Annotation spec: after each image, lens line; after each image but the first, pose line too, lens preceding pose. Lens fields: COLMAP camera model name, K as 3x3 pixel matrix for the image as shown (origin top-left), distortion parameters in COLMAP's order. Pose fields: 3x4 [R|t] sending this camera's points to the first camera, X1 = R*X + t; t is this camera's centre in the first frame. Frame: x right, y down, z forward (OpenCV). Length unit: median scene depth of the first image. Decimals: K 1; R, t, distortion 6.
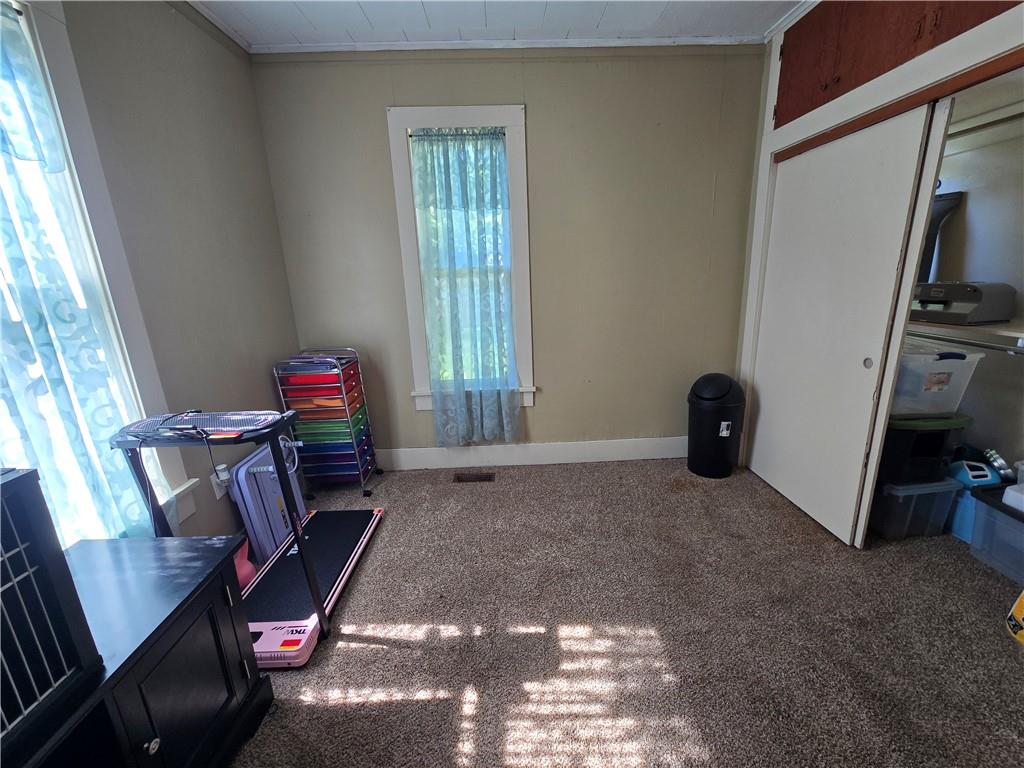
lens RADIAL K [[419.7, 0, 519.2], [0, 419.7, 382.6], [0, 0, 1]] dist [0.000554, 0.000282]
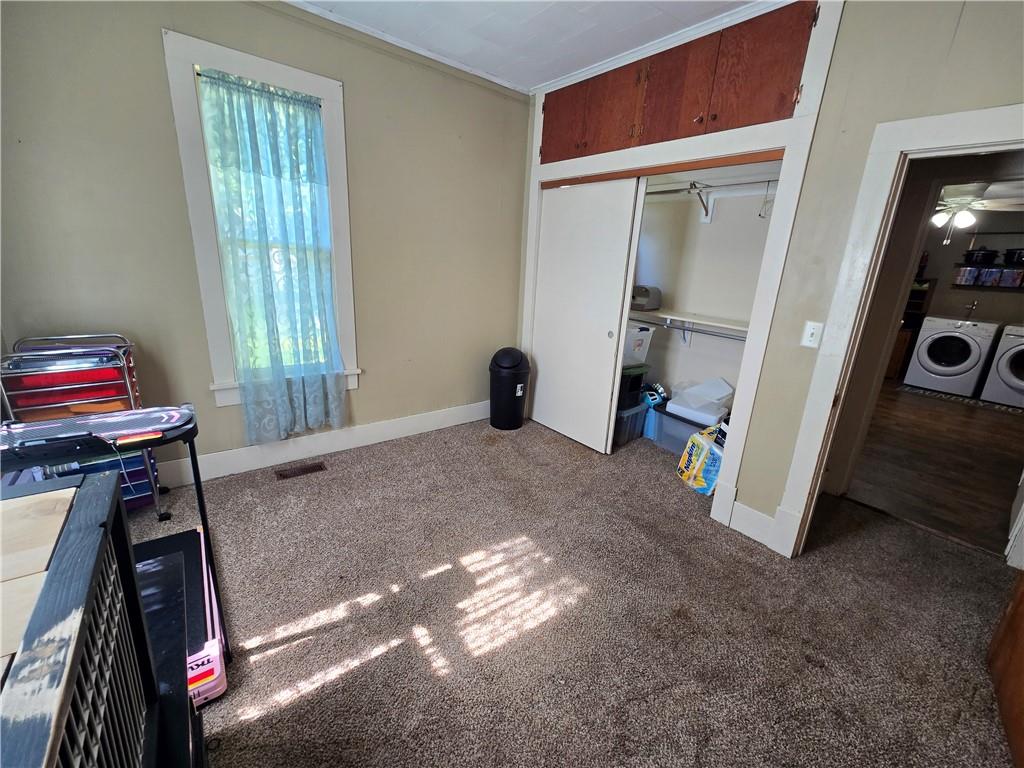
lens RADIAL K [[419.7, 0, 519.2], [0, 419.7, 382.6], [0, 0, 1]] dist [0.000554, 0.000282]
pose [[0.798656, -0.090998, 0.594868, -0.325329], [0.069633, 0.995835, 0.058848, 0.012882], [-0.597746, -0.005576, 0.801666, -0.046810]]
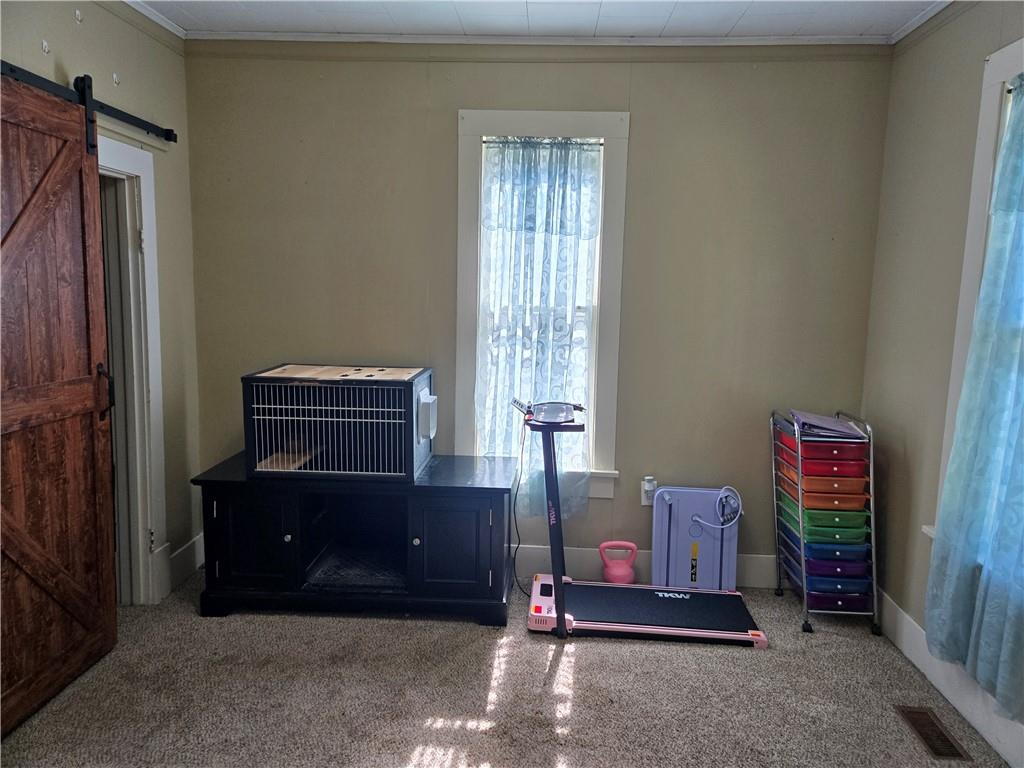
lens RADIAL K [[678.5, 0, 510.5], [0, 678.5, 380.8], [0, 0, 1]] dist [0.072871, -0.052868]
pose [[-0.094988, 0.166870, -0.981393, 0.850976], [-0.274233, 0.943319, 0.186939, -0.224557], [0.956961, 0.286887, -0.043842, 0.559606]]
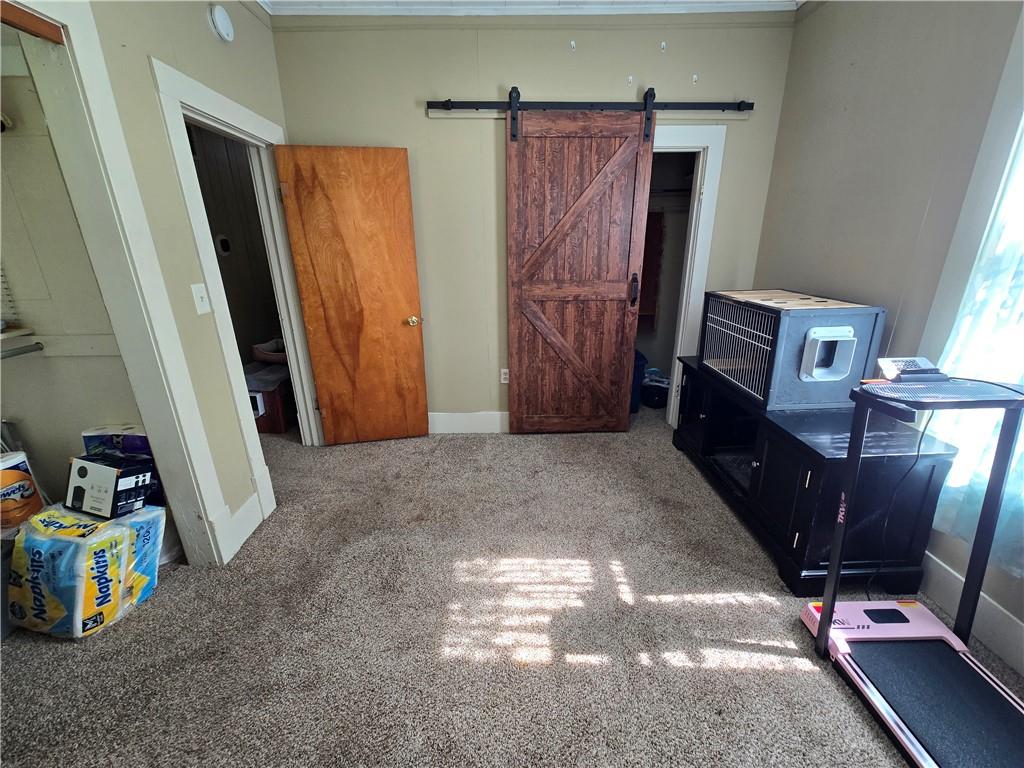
lens RADIAL K [[413.7, 0, 521.5], [0, 413.7, 380.1], [0, 0, 1]] dist [0.000078, 0.000168]
pose [[-0.998966, 0.039965, 0.021693, 0.082342], [0.045310, 0.834395, 0.549302, -0.264378], [0.003852, 0.549717, -0.835342, 1.025234]]
